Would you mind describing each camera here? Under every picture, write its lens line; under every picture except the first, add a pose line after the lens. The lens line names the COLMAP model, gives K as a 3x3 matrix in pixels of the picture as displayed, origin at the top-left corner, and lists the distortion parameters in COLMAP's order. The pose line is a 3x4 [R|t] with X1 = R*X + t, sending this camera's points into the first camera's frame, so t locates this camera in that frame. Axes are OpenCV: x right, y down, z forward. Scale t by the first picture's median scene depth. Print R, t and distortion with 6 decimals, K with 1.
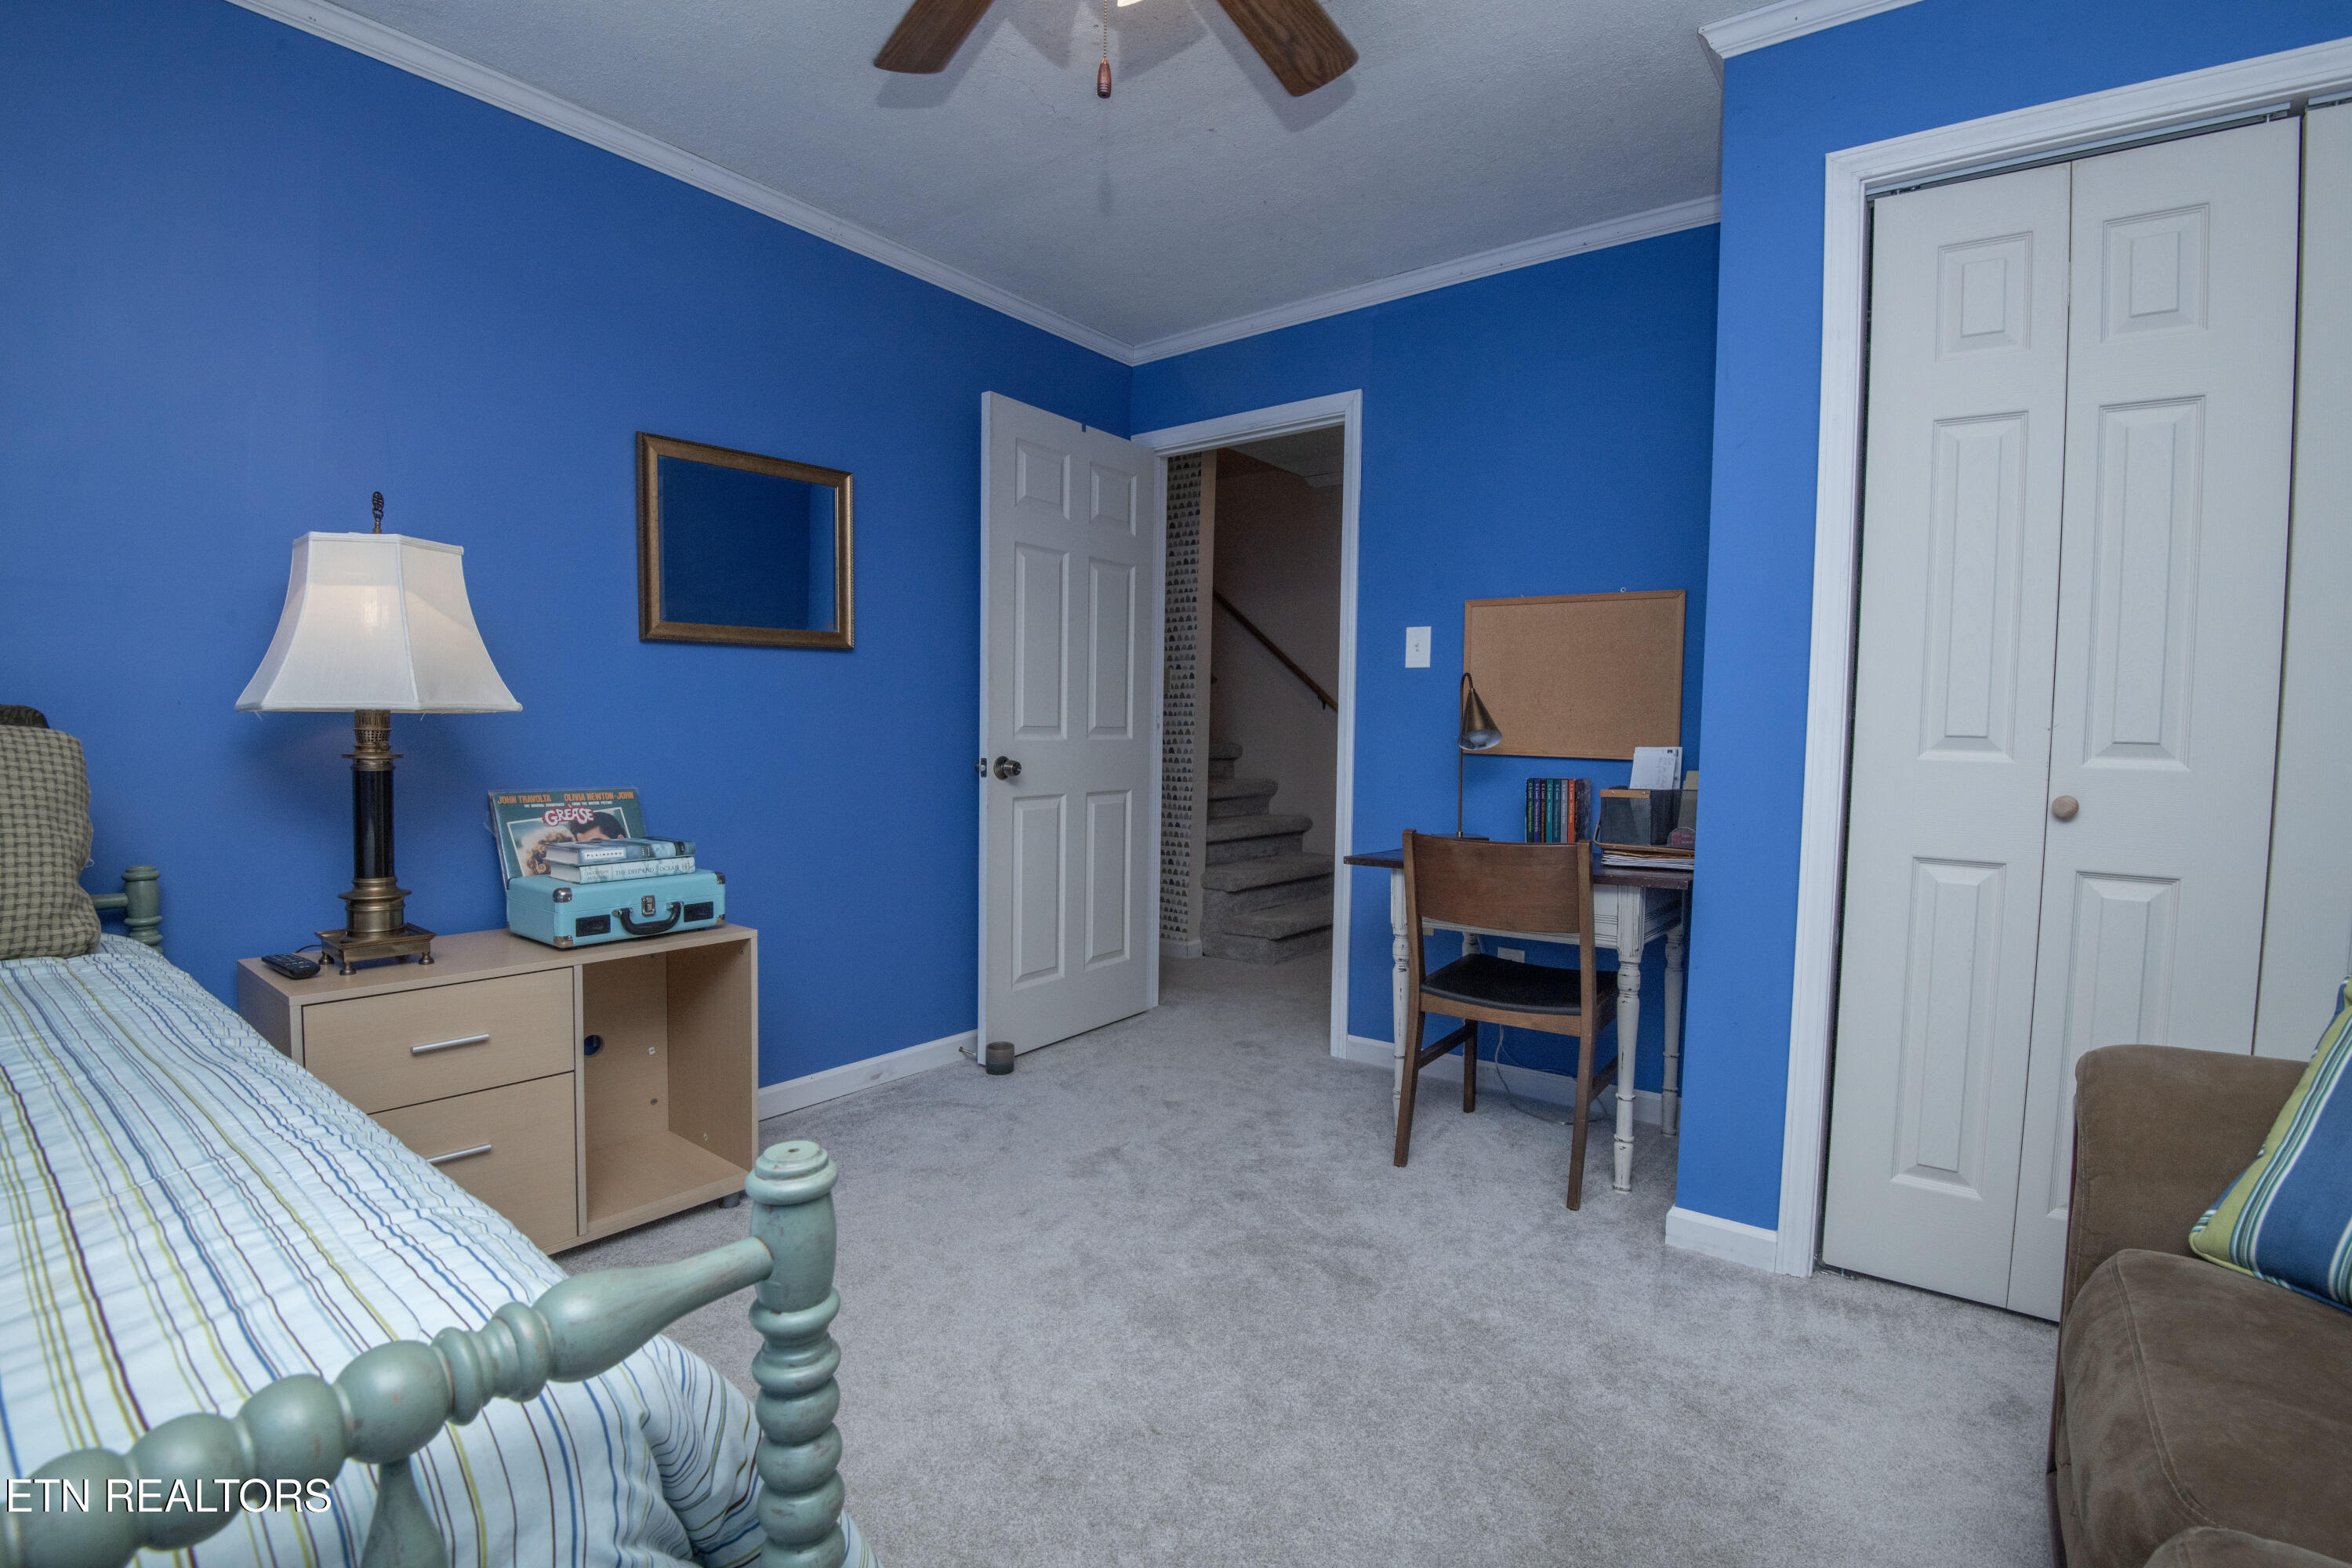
lens RADIAL K [[1083.5, 0, 1175.5], [0, 1083.5, 785.4], [0, 0, 1]] dist [-0.019436, -0.014572]
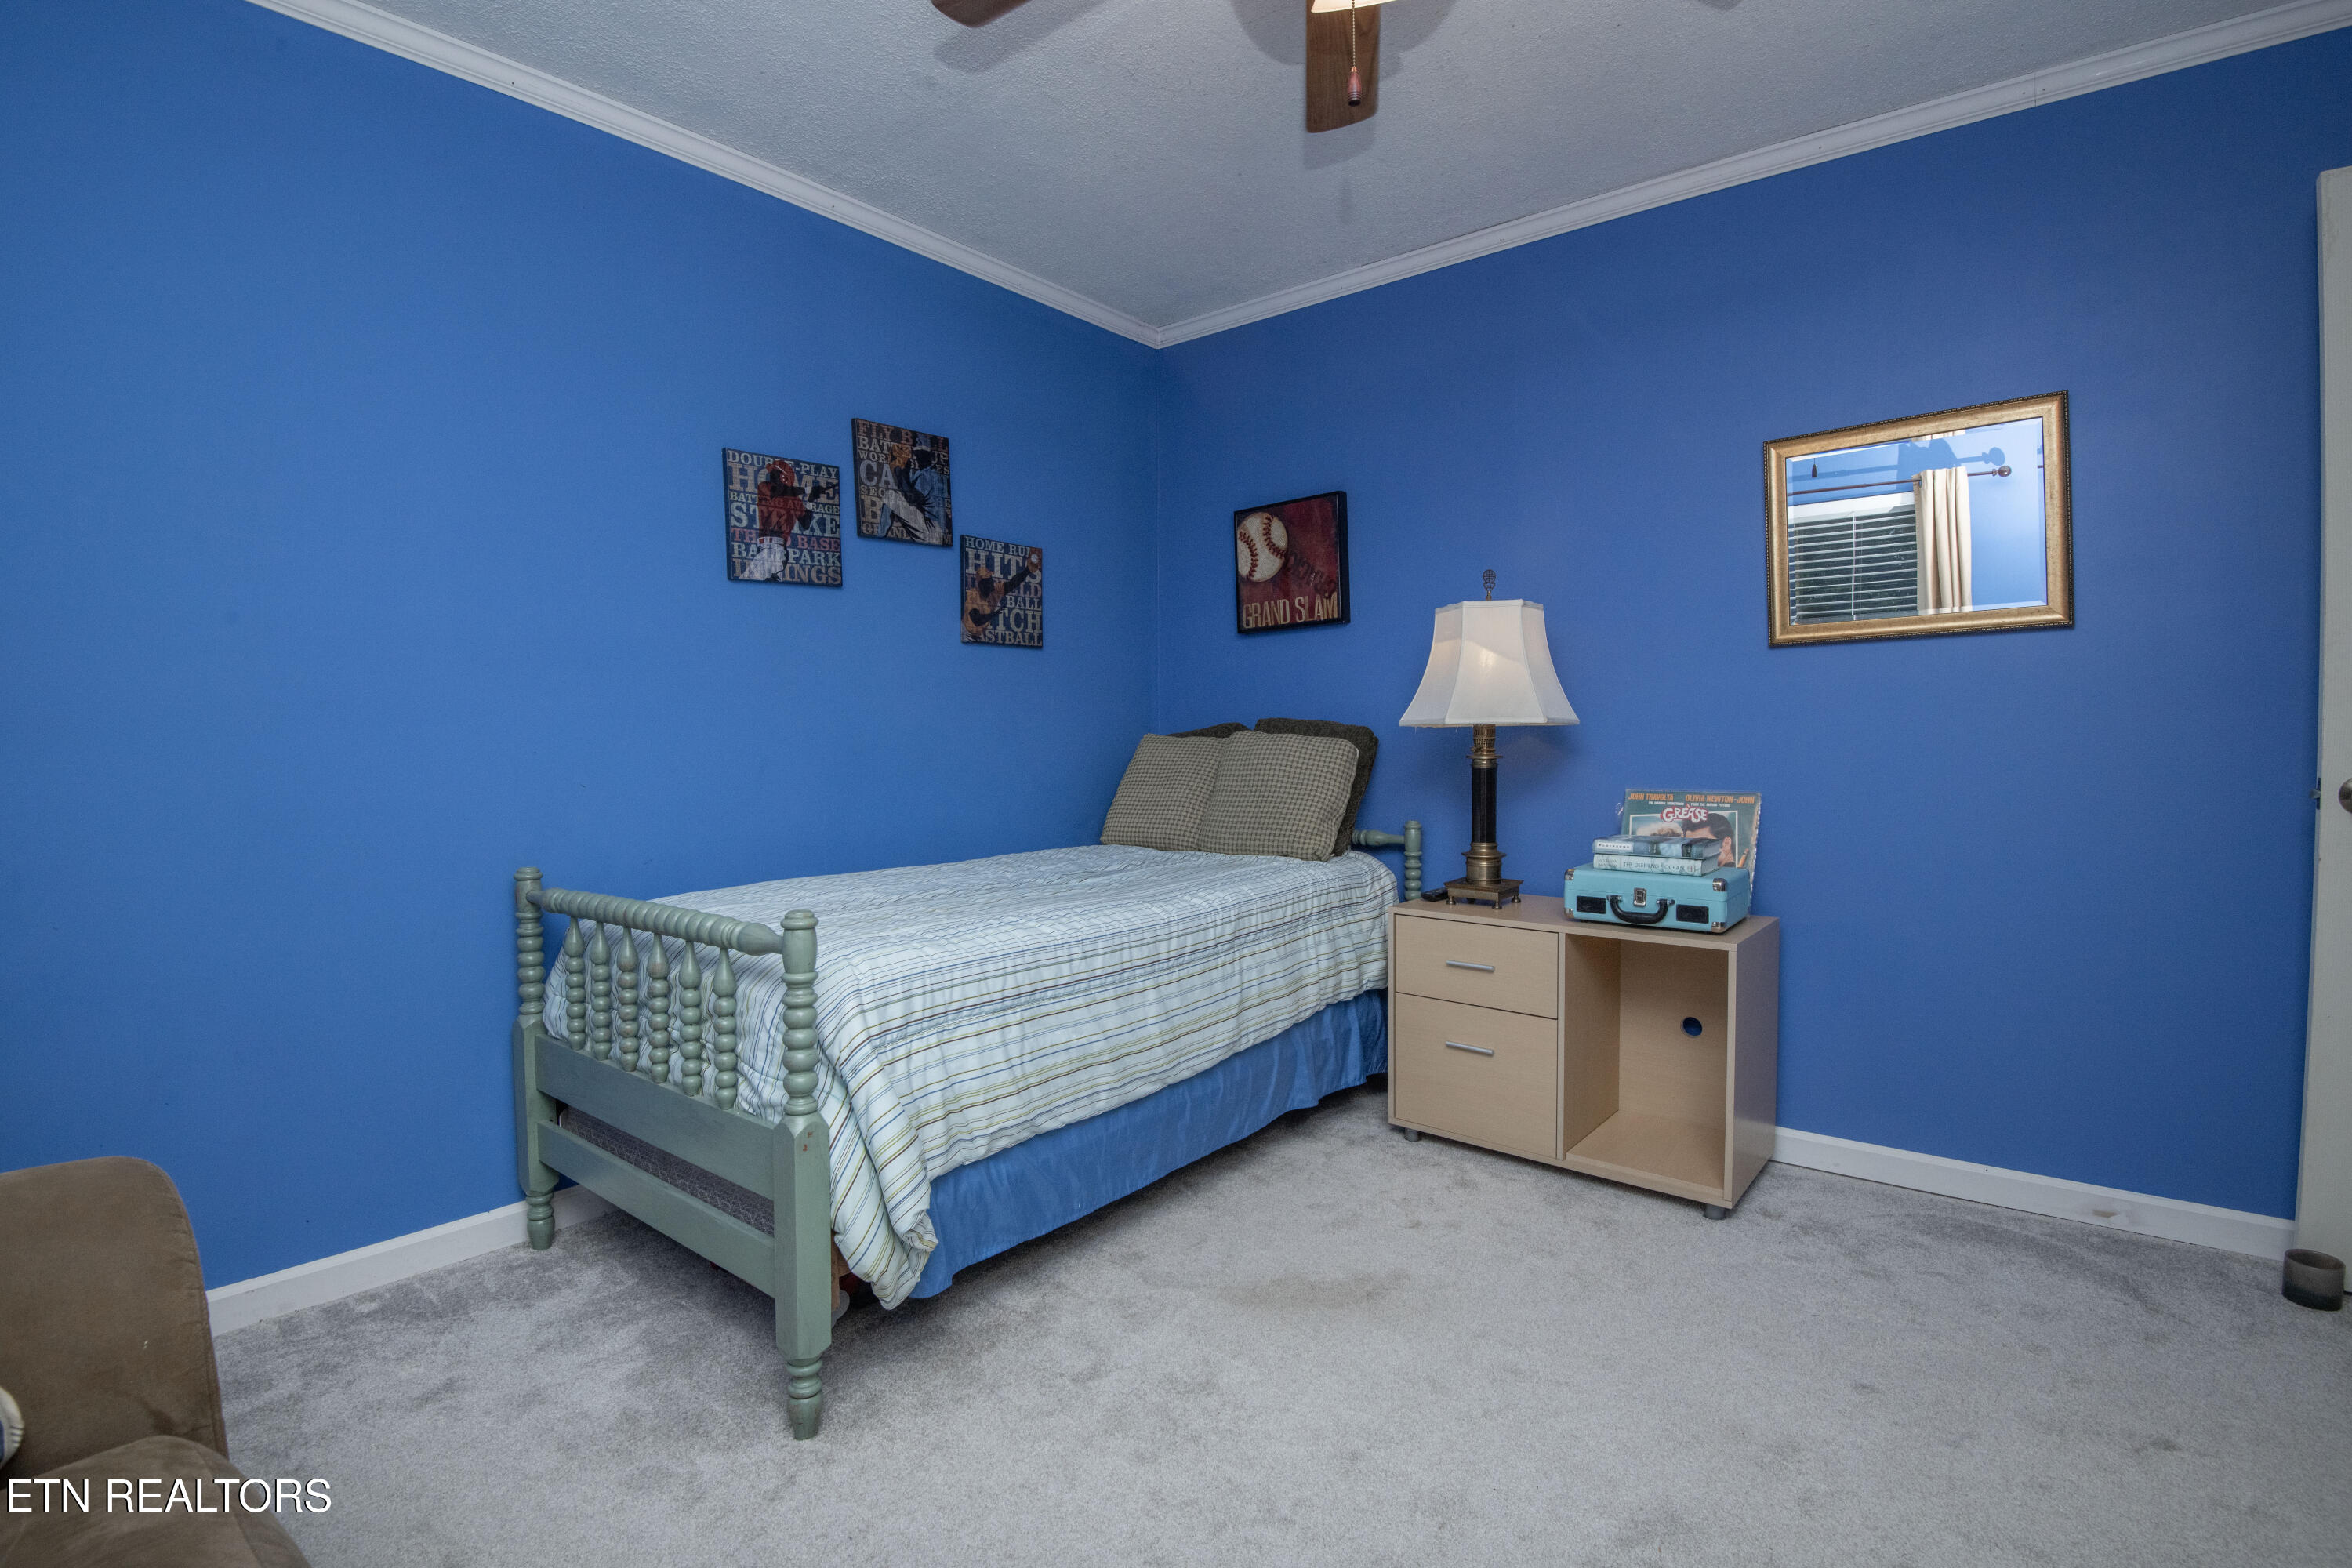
lens RADIAL K [[1083.5, 0, 1185.0], [0, 1083.5, 782.7], [0, 0, 1]] dist [-0.019436, -0.014572]
pose [[-0.036178, 0.033990, -0.998767, 0.624832], [-0.041342, 0.998515, 0.035479, -0.024825], [0.998490, 0.042575, -0.034719, 0.579267]]
